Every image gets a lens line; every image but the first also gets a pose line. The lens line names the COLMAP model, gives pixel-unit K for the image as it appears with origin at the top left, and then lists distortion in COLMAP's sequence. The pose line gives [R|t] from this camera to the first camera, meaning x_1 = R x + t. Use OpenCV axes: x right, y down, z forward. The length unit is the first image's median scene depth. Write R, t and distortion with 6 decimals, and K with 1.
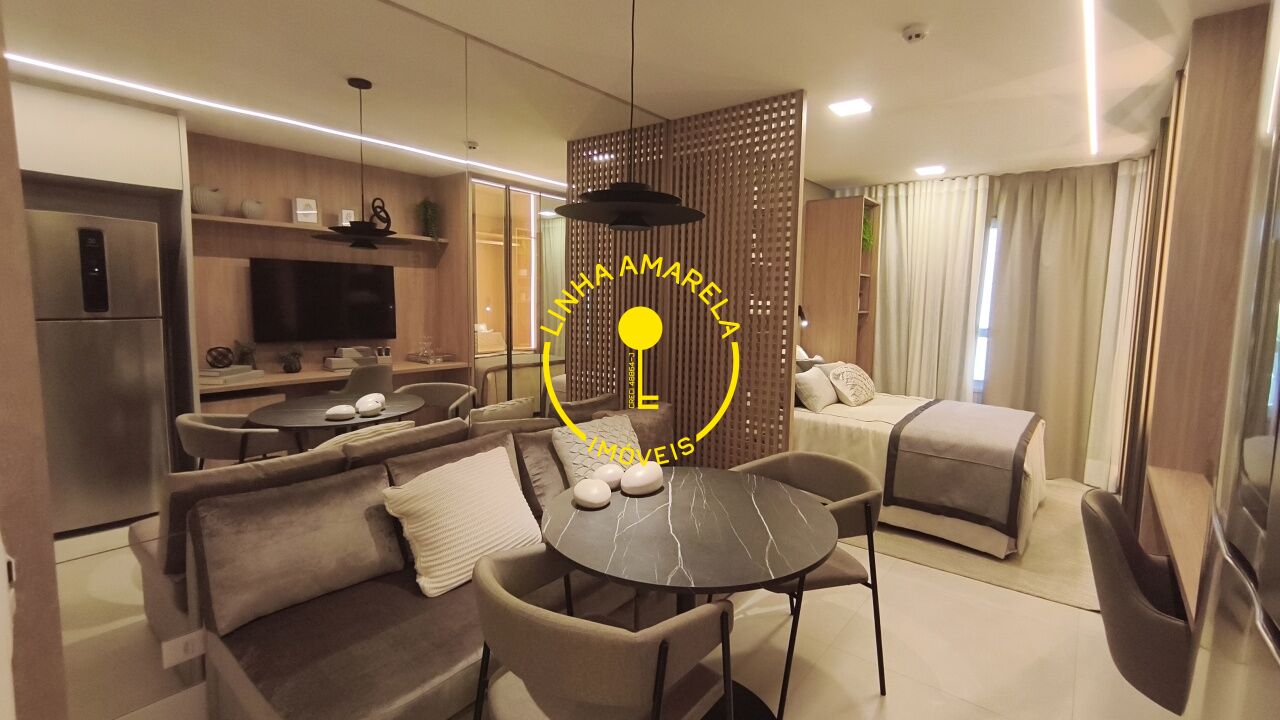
lens RADIAL K [[574.1, 0, 641.1], [0, 574.1, 340.7], [0, 0, 1]] dist [0.006983, 0.000100]
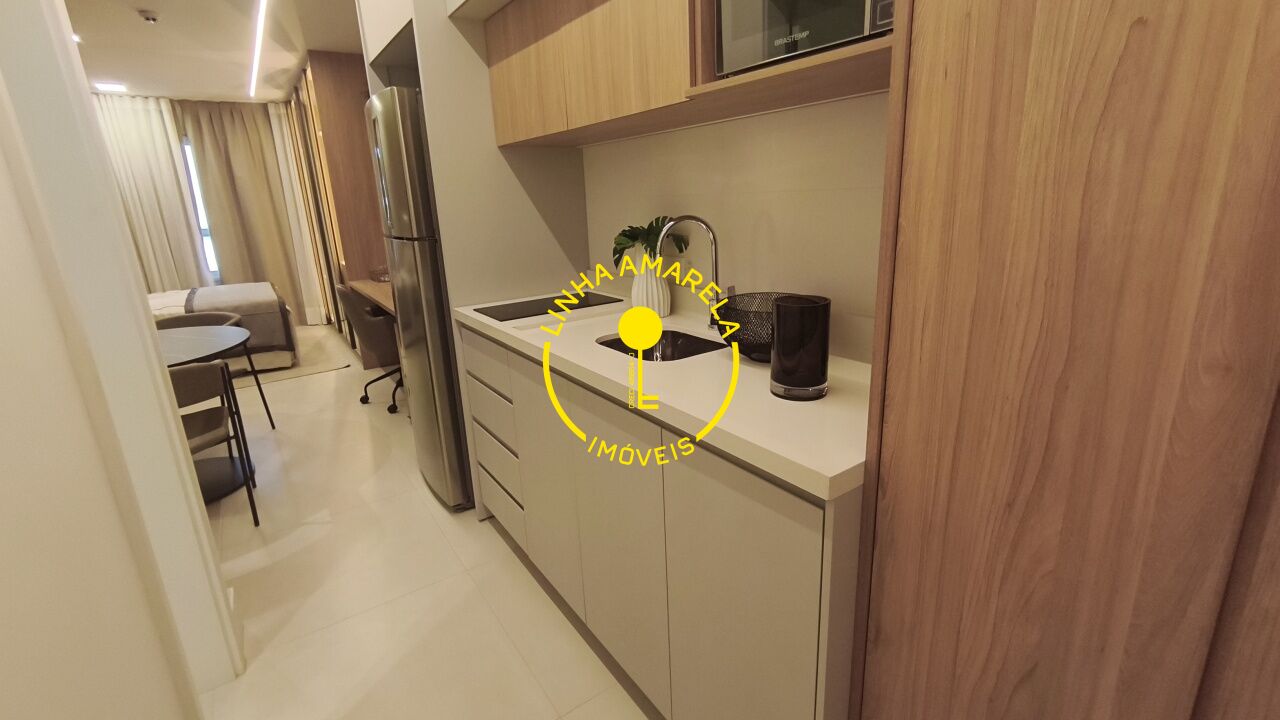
lens RADIAL K [[574.1, 0, 634.9], [0, 574.1, 353.6], [0, 0, 1]] dist [0.006983, 0.000100]
pose [[0.299946, -0.297306, 0.906444, -0.462573], [0.132358, 0.953975, 0.269098, 0.032224], [-0.944729, 0.039260, 0.325492, -0.379178]]
